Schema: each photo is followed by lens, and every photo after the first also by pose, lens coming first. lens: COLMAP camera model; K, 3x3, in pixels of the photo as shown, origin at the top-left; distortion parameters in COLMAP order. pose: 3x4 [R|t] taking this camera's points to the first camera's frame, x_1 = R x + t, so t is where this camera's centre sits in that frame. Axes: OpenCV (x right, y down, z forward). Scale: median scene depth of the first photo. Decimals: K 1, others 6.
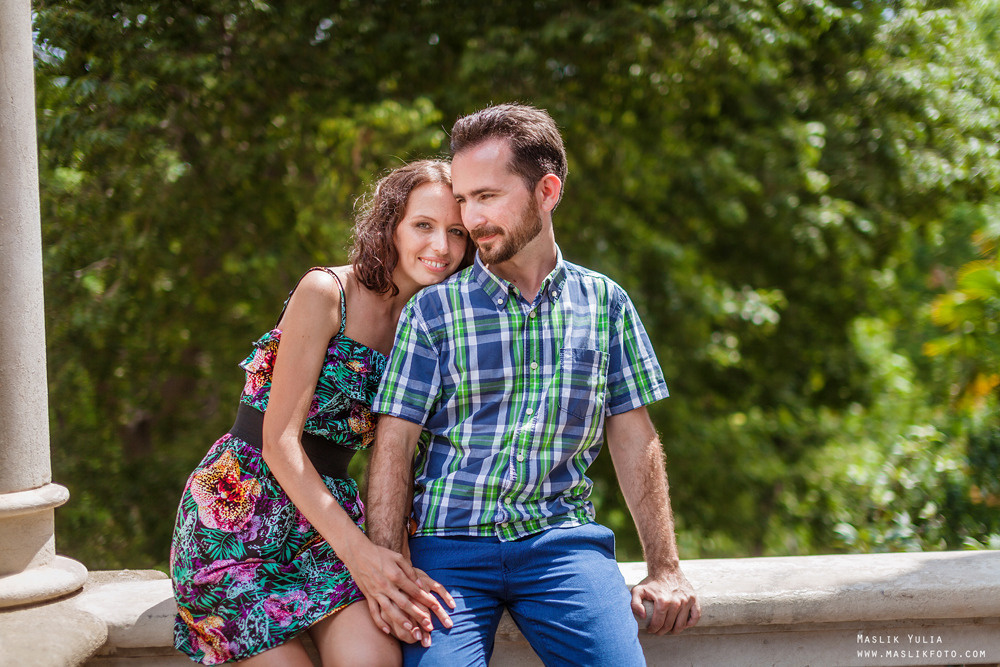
lens RADIAL K [[1436.6, 0, 535.8], [0, 1436.6, 332.9], [0, 0, 1]] dist [0.038601, 0.016119]
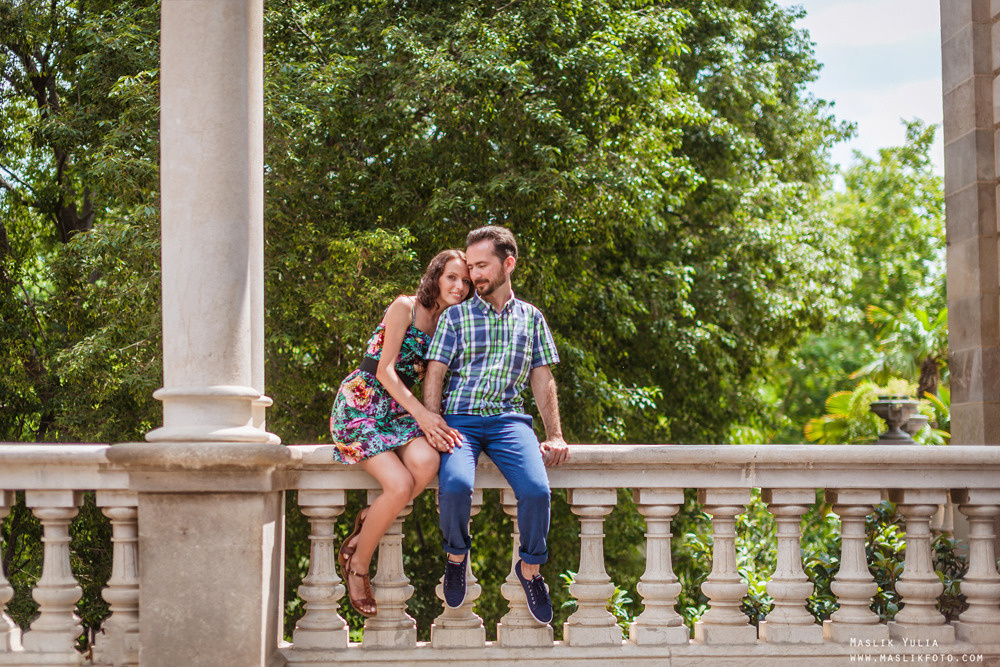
lens RADIAL K [[1339.2, 0, 500.0], [0, 1339.2, 333.5], [0, 0, 1]] dist [0.001619, -0.000177]
pose [[0.998548, 0.042393, 0.033245, -0.070308], [-0.039197, 0.995034, -0.091495, 0.200871], [-0.036958, 0.090059, 0.995250, -1.075748]]
